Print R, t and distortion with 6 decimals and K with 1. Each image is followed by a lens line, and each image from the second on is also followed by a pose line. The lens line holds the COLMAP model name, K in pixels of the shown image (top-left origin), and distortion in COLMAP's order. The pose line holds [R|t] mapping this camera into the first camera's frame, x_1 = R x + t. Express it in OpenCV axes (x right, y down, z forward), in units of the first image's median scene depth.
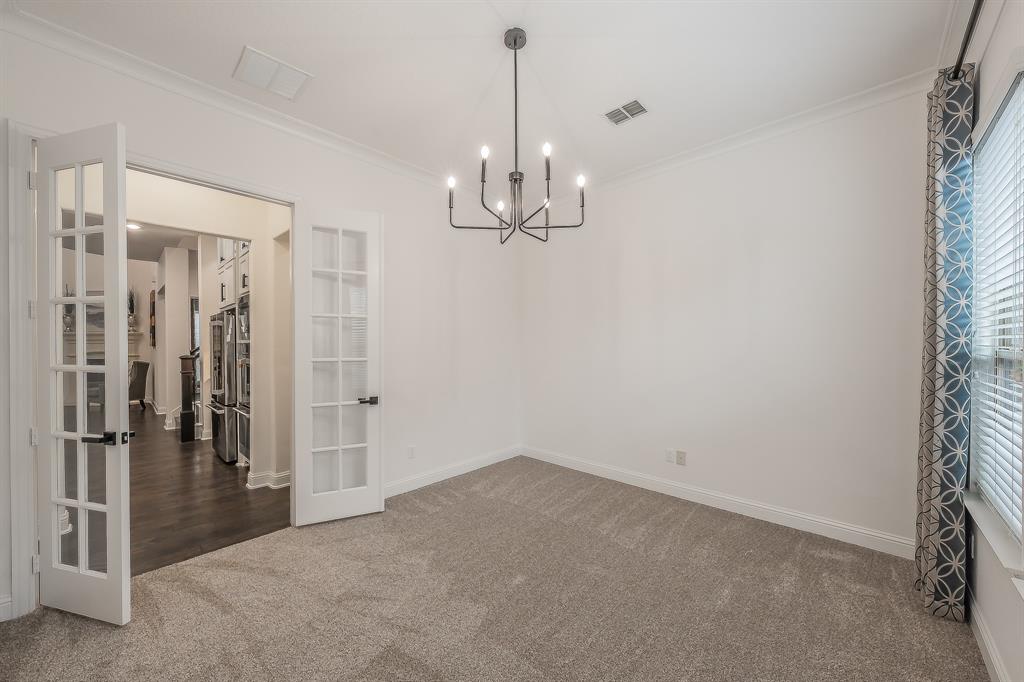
lens RADIAL K [[366.3, 0, 515.1], [0, 366.3, 340.3], [0, 0, 1]] dist [-0.000614, -0.000068]
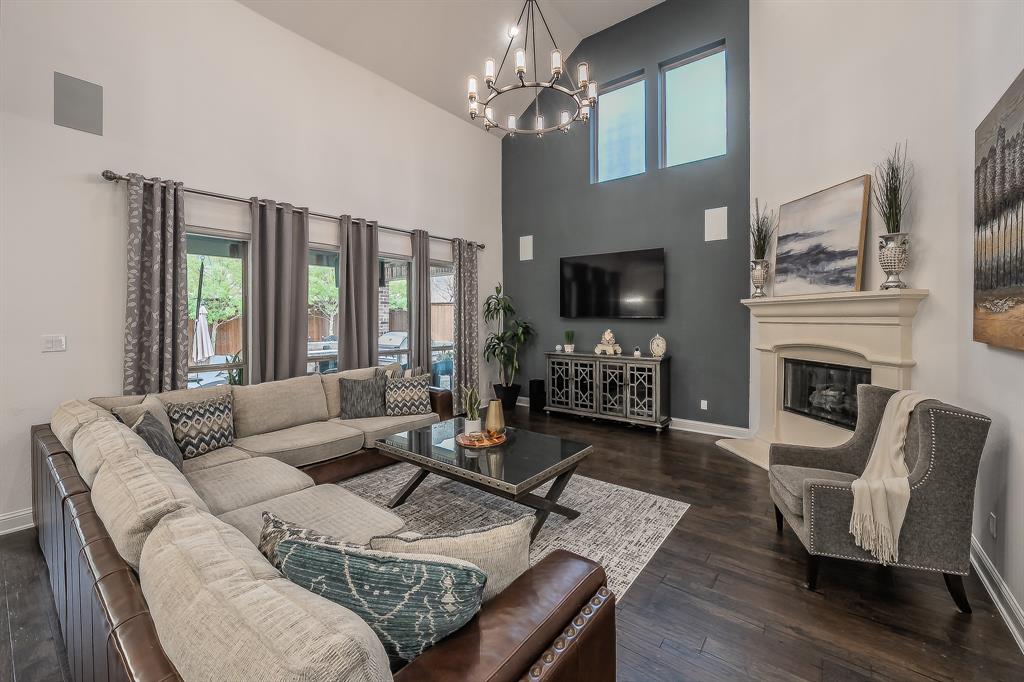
lens RADIAL K [[418.5, 0, 513.2], [0, 418.5, 316.7], [0, 0, 1]] dist [-0.000535, -0.000047]
pose [[0.091467, 0.004472, -0.995798, -0.777021], [0.002038, 0.999987, 0.004678, -0.002429], [0.995806, -0.002457, 0.091457, 0.691683]]
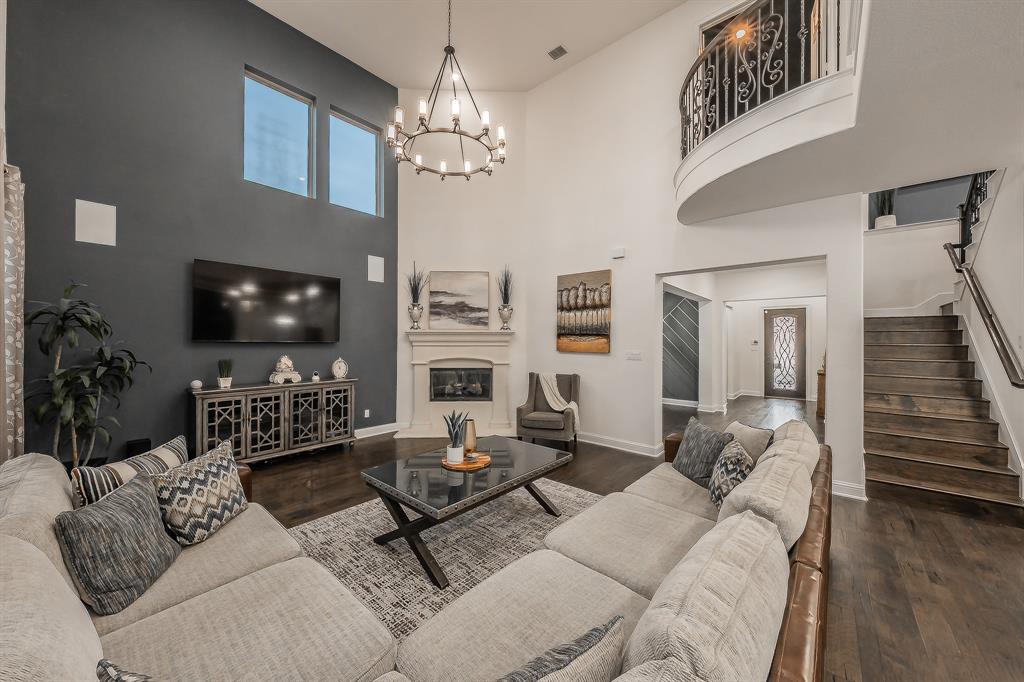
lens RADIAL K [[366.3, 0, 515.1], [0, 366.3, 340.3], [0, 0, 1]] dist [-0.000614, -0.000068]
pose [[0.998691, 0.007678, 0.050567, -1.160964], [-0.007422, 0.999959, -0.005238, 0.000085], [-0.050605, 0.004856, 0.998707, 0.324272]]
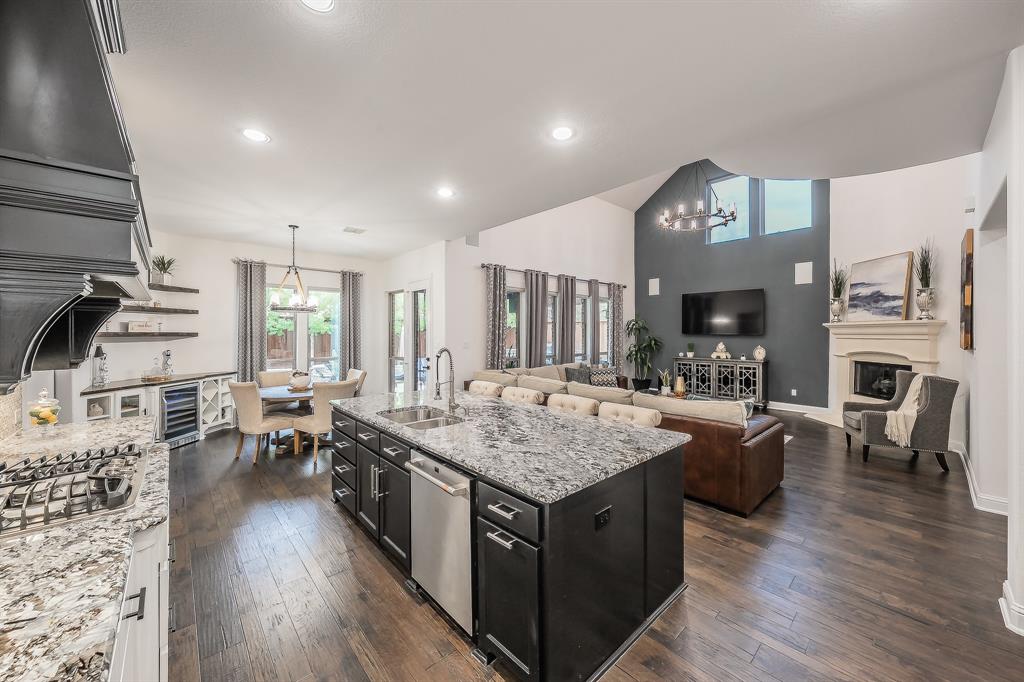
lens RADIAL K [[378.4, 0, 502.2], [0, 378.4, 332.0], [0, 0, 1]] dist [-0.000380, -0.000017]
pose [[-0.094505, 0.003583, -0.995518, -0.440609], [-0.002351, 0.999990, 0.003822, -0.005872], [0.995522, 0.002701, -0.094496, 0.442112]]
